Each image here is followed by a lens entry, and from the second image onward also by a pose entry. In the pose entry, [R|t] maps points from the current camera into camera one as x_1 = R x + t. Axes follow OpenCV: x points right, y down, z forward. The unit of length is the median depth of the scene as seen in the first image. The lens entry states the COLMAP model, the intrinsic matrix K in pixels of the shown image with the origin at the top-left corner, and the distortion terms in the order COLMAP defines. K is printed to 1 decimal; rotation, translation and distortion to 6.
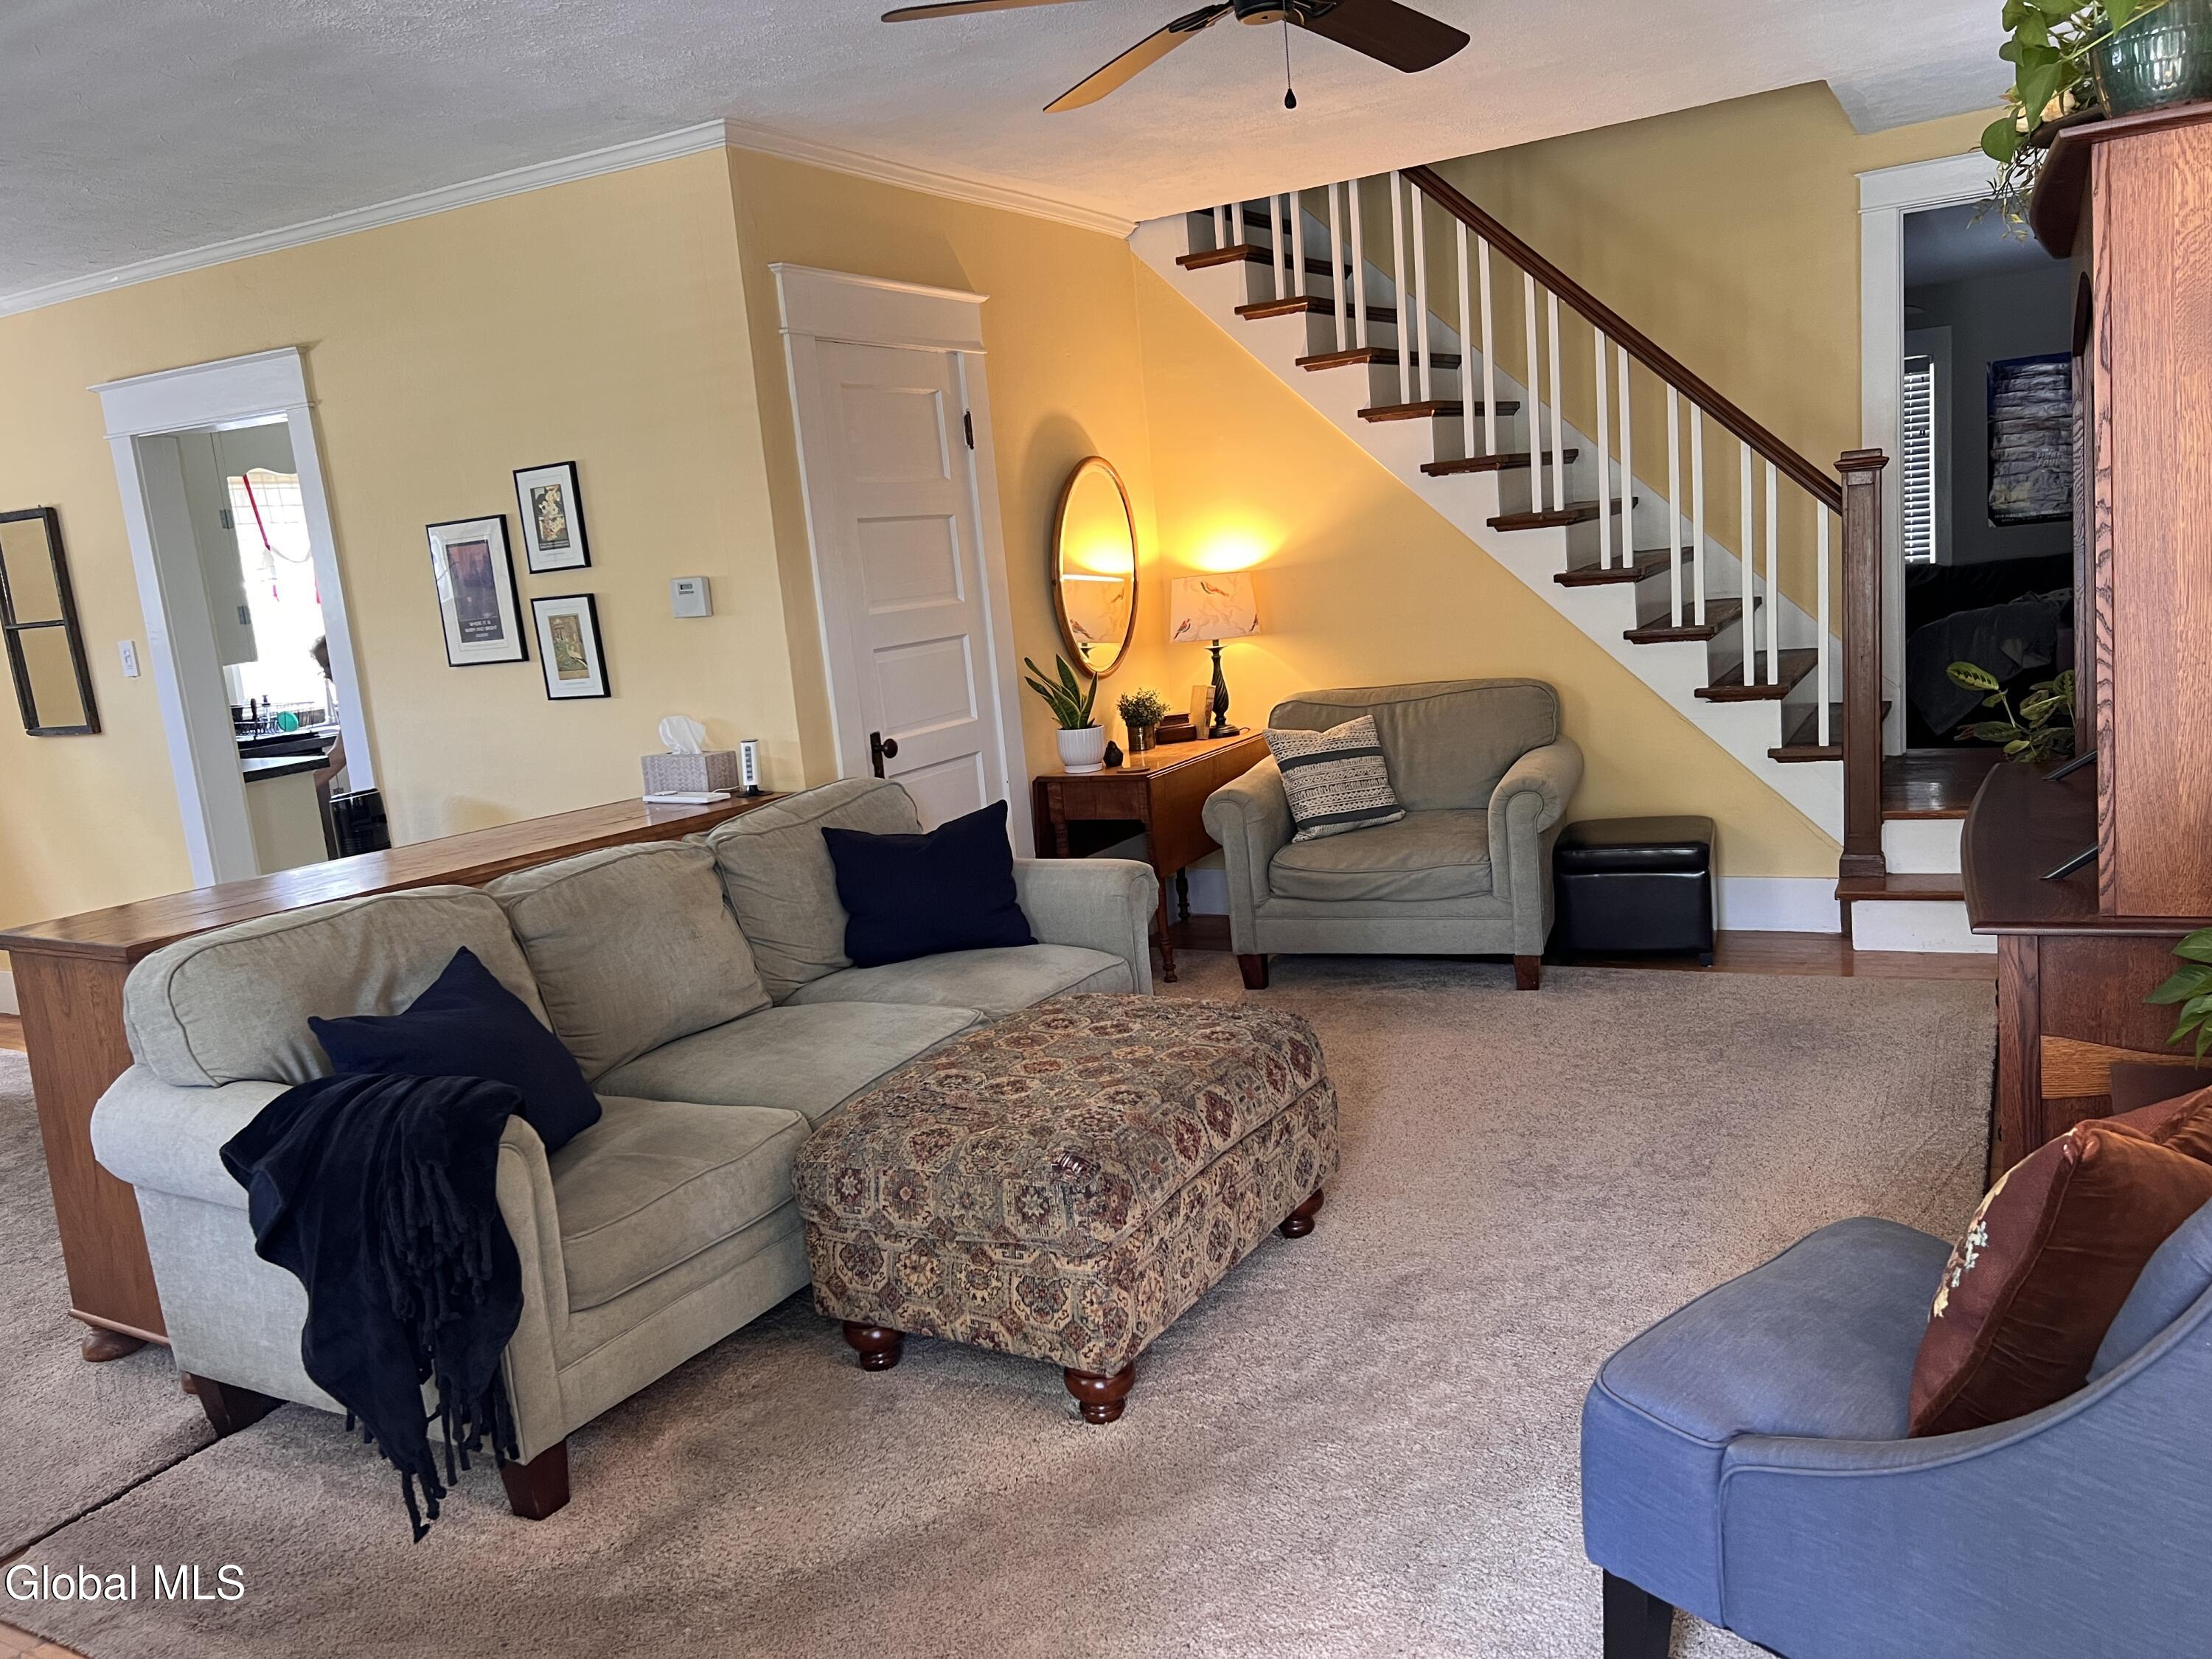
lens RADIAL K [[1667.5, 0, 1098.8], [0, 1667.5, 831.9], [0, 0, 1]] dist [0.060406, -0.068770]
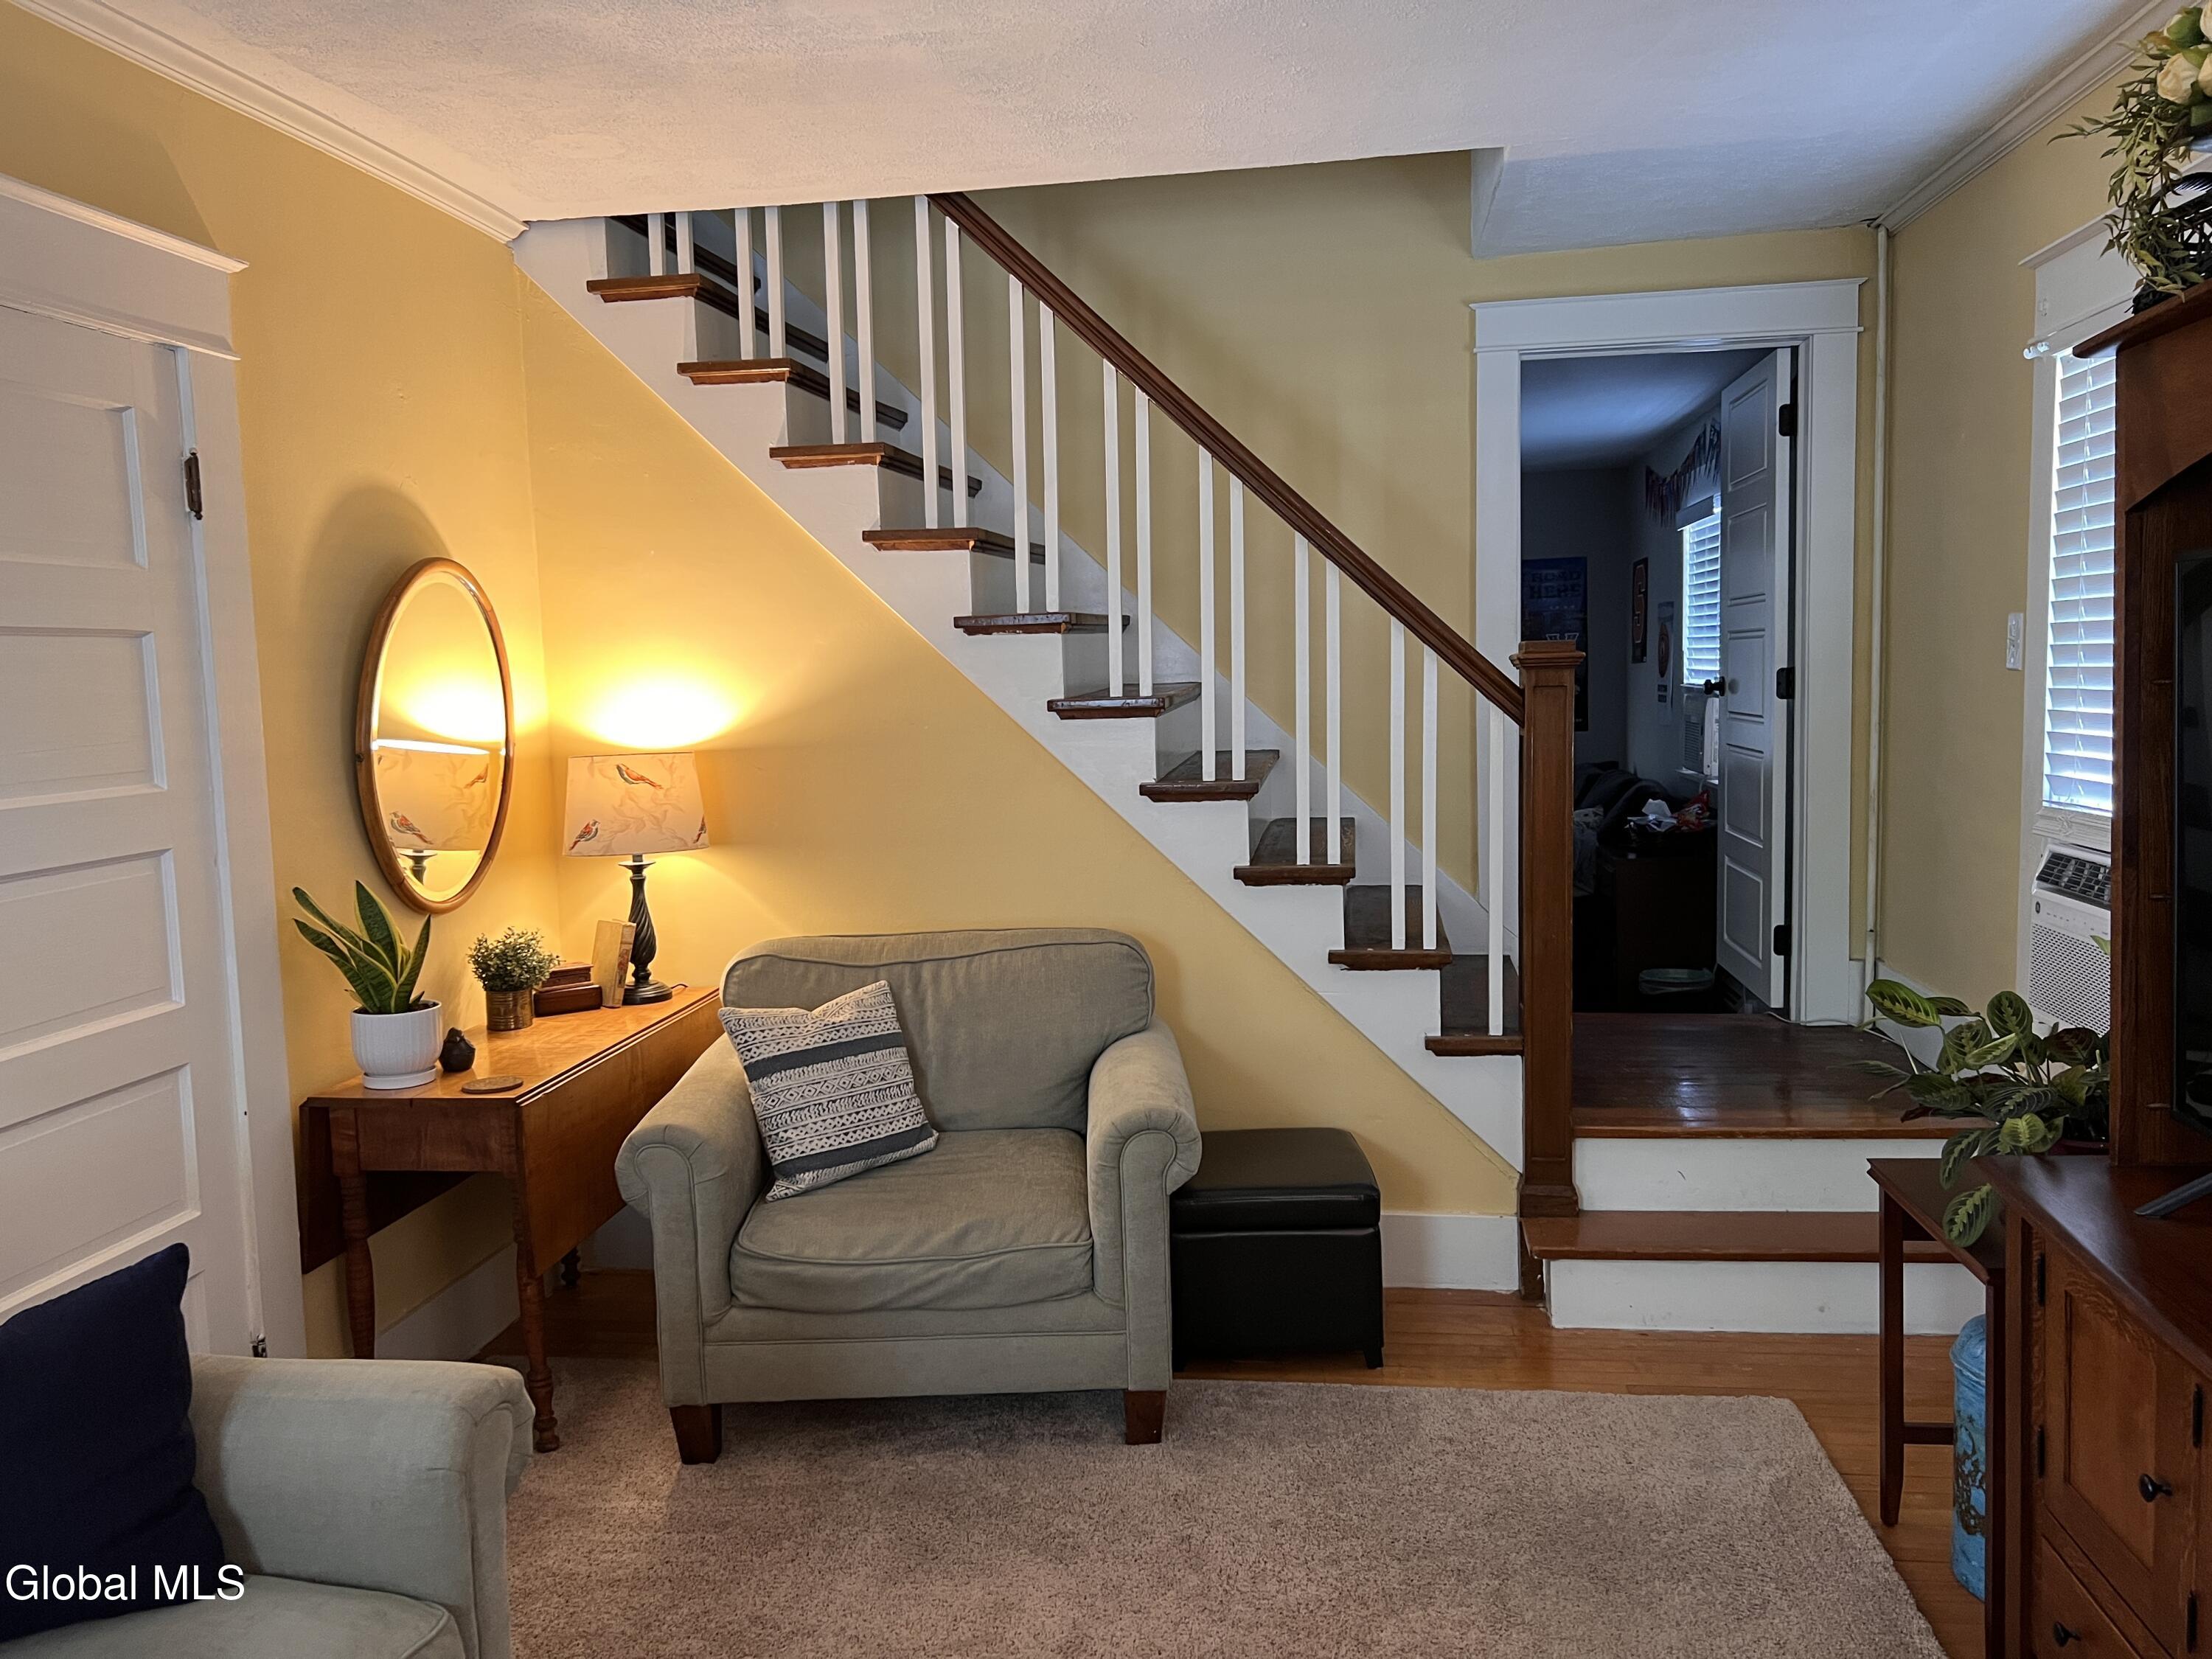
lens RADIAL K [[1667.5, 0, 1115.8], [0, 1667.5, 840.1], [0, 0, 1]] dist [0.060406, -0.068770]
pose [[0.932929, 0.031271, 0.358699, 0.010313], [0.000718, 0.996058, -0.088702, -0.068954], [-0.360059, 0.083010, 0.929229, 0.360237]]
